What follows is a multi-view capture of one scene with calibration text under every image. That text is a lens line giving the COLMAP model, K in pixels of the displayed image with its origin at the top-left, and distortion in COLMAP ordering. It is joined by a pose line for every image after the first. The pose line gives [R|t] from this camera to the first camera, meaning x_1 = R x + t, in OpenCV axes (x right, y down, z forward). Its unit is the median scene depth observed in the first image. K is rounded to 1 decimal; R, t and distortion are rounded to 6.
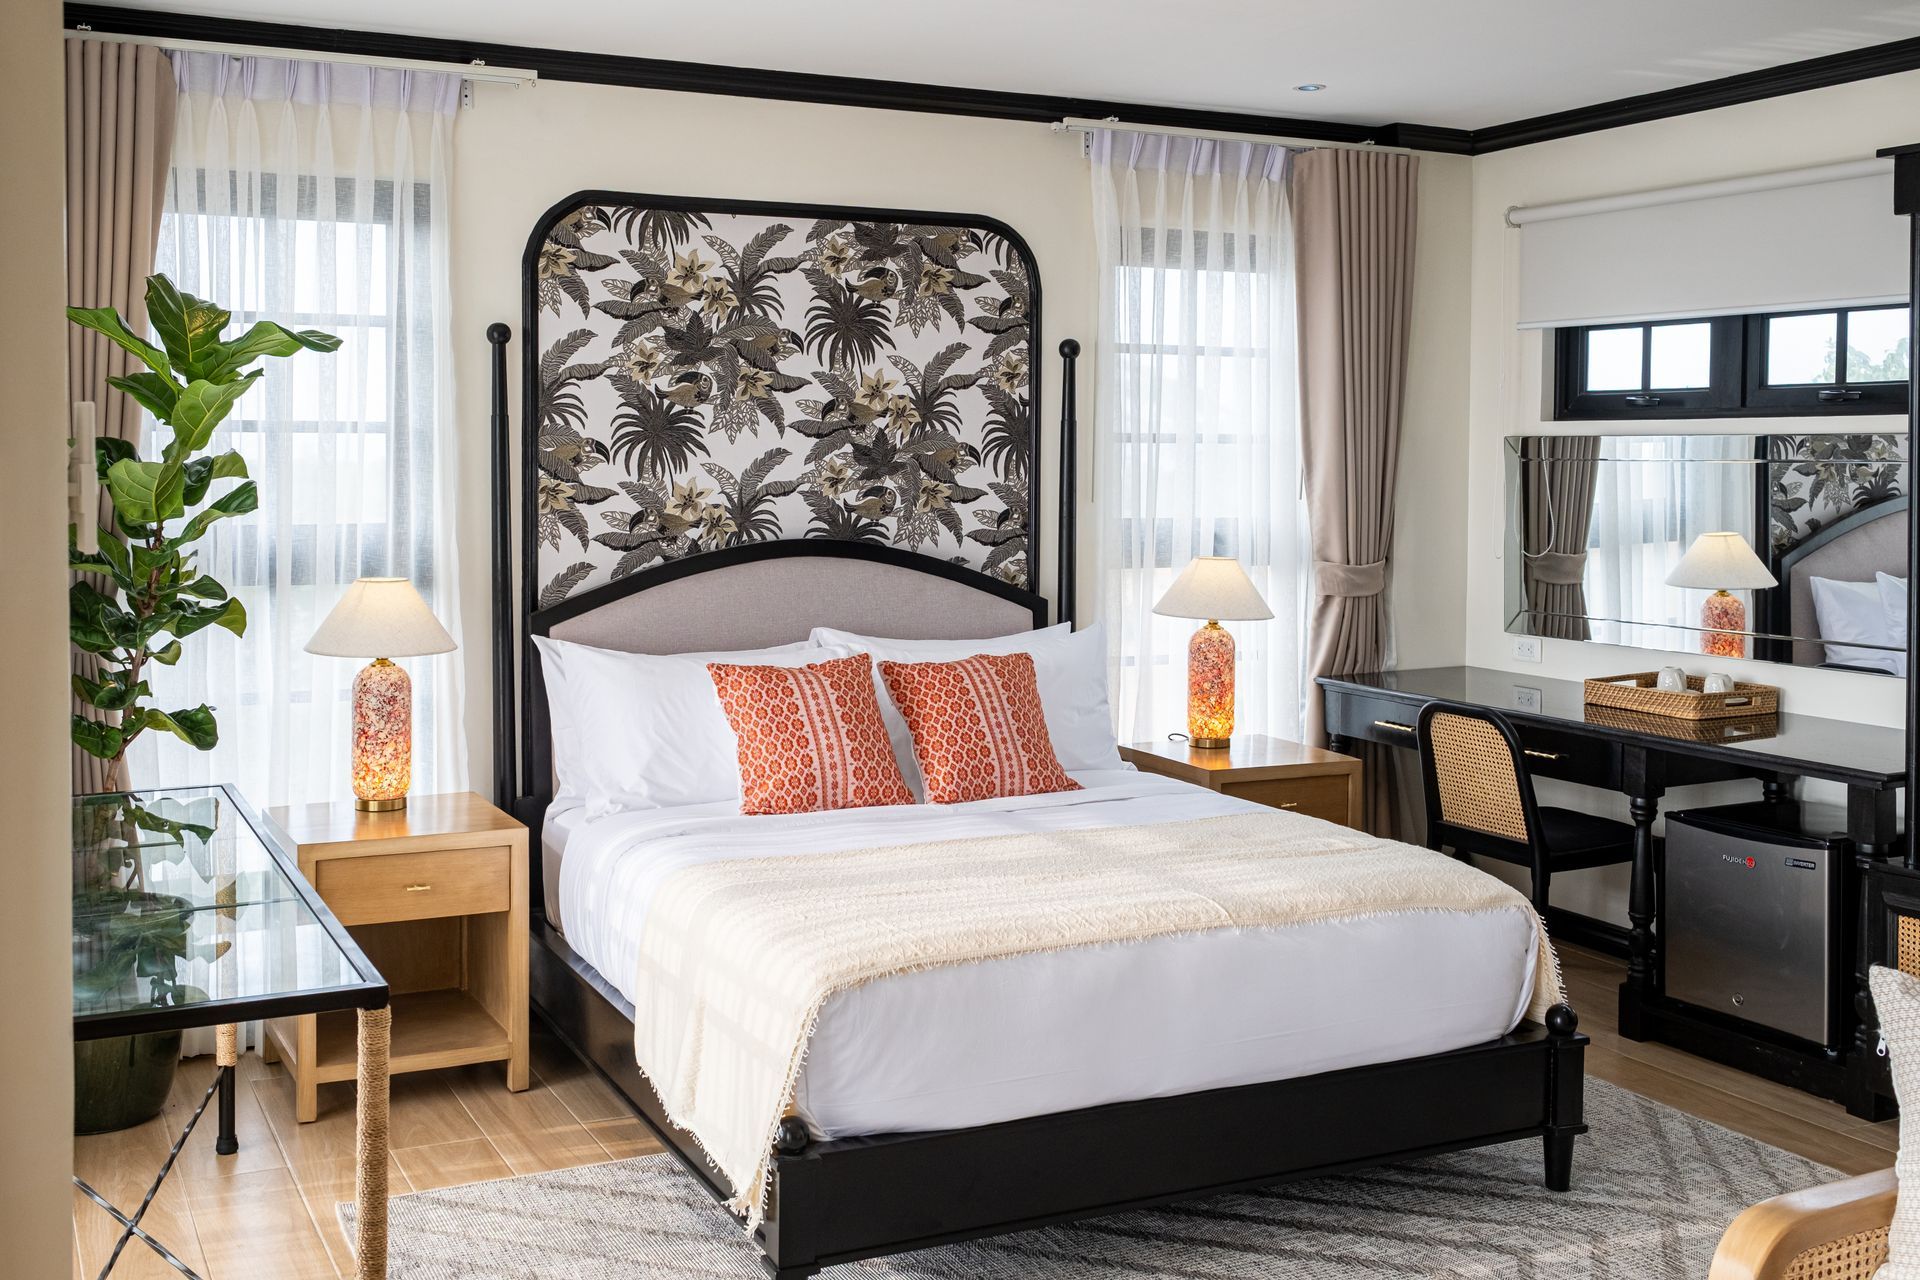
lens RADIAL K [[2063.8, 0, 956.5], [0, 2063.8, 514.6], [0, 0, 1]] dist [0.010720, 0.000000]
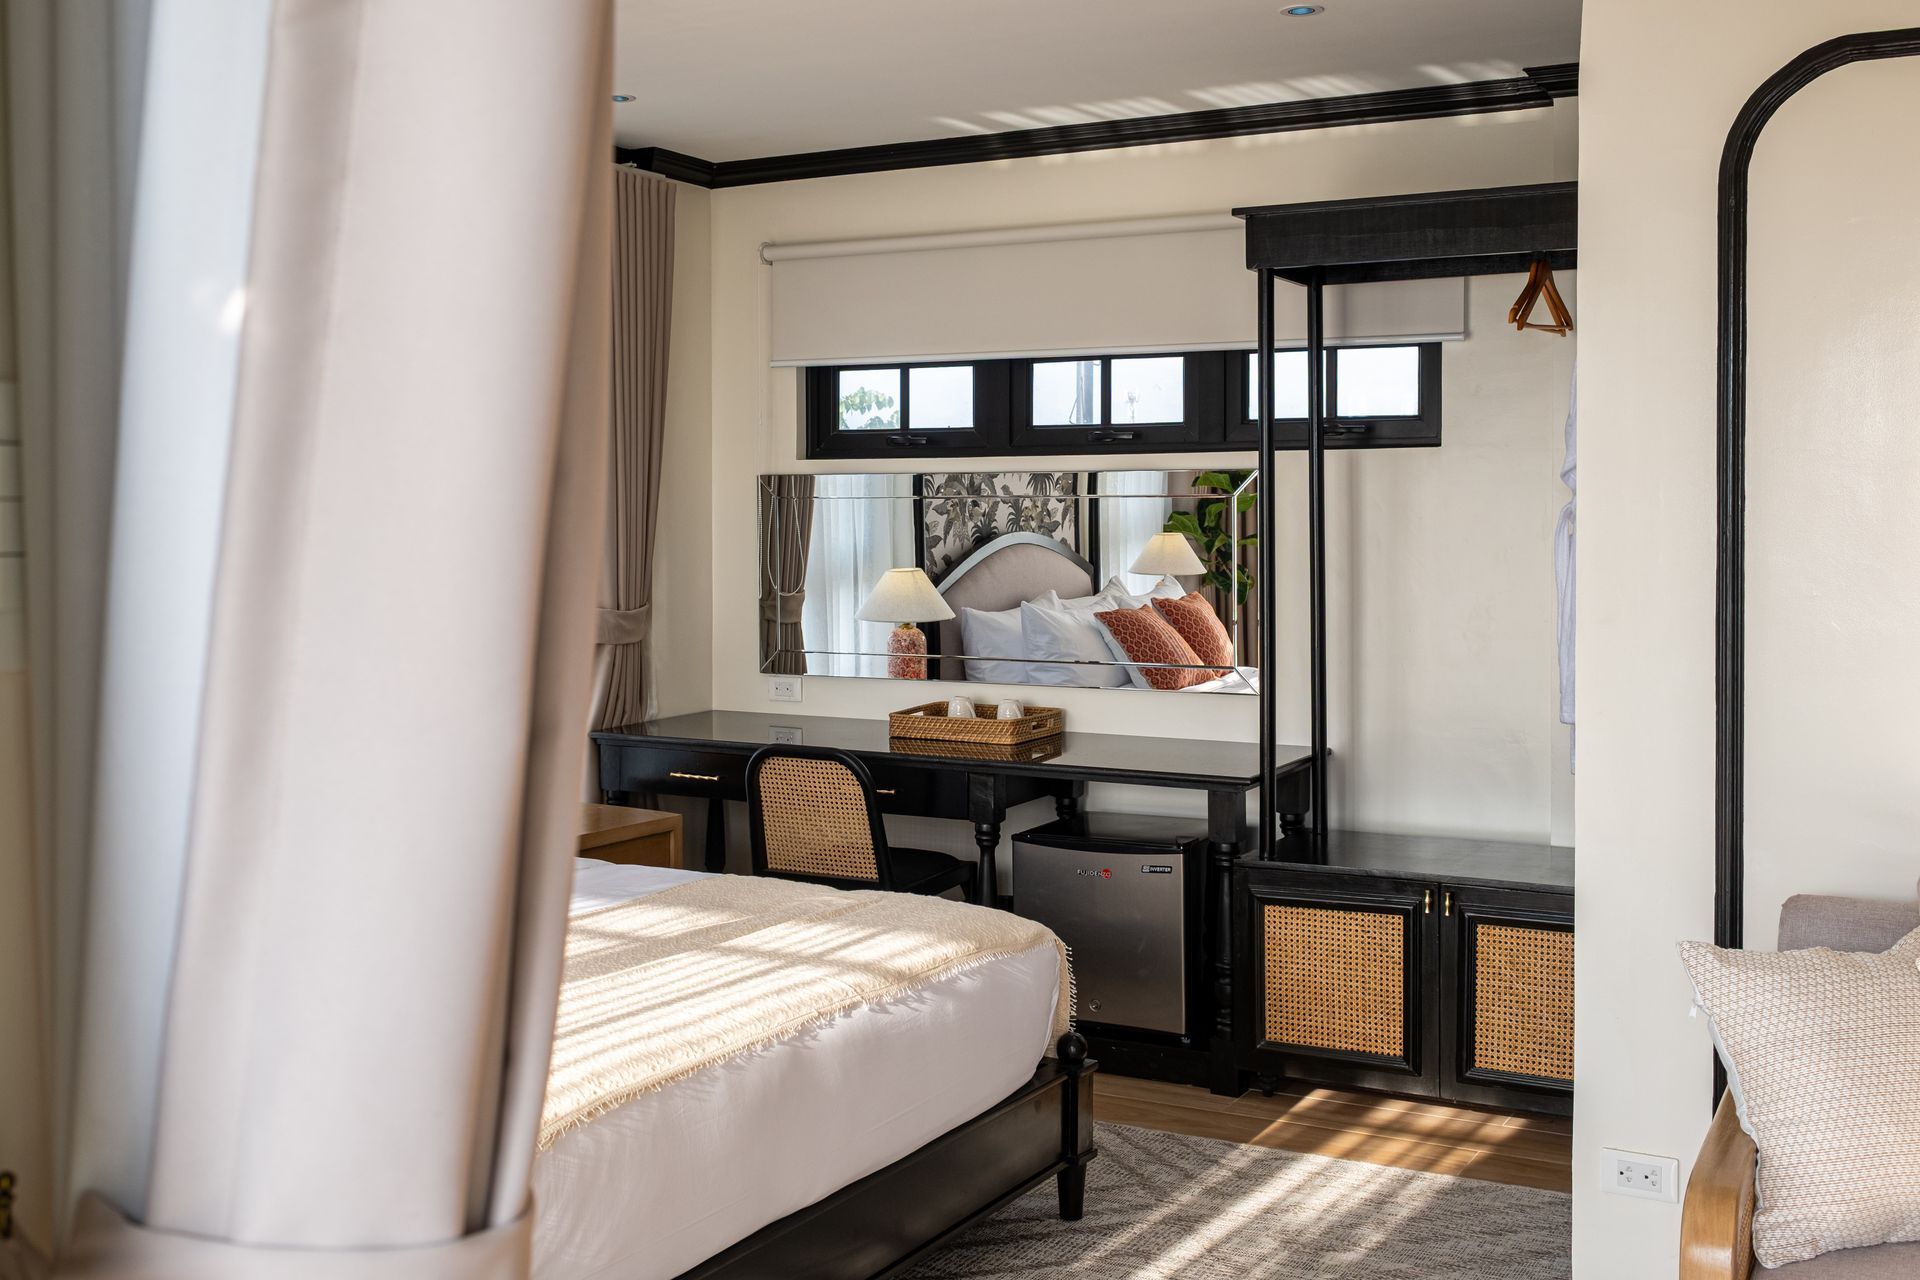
lens RADIAL K [[2009.1, 0, 1035.4], [0, 2009.1, 550.4], [0, 0, 1]] dist [-0.001637, 0.000000]
pose [[0.815048, -0.017807, 0.579120, -0.213827], [0.023113, 0.999731, -0.001790, 0.003547], [-0.578933, 0.014845, 0.815240, 0.162799]]
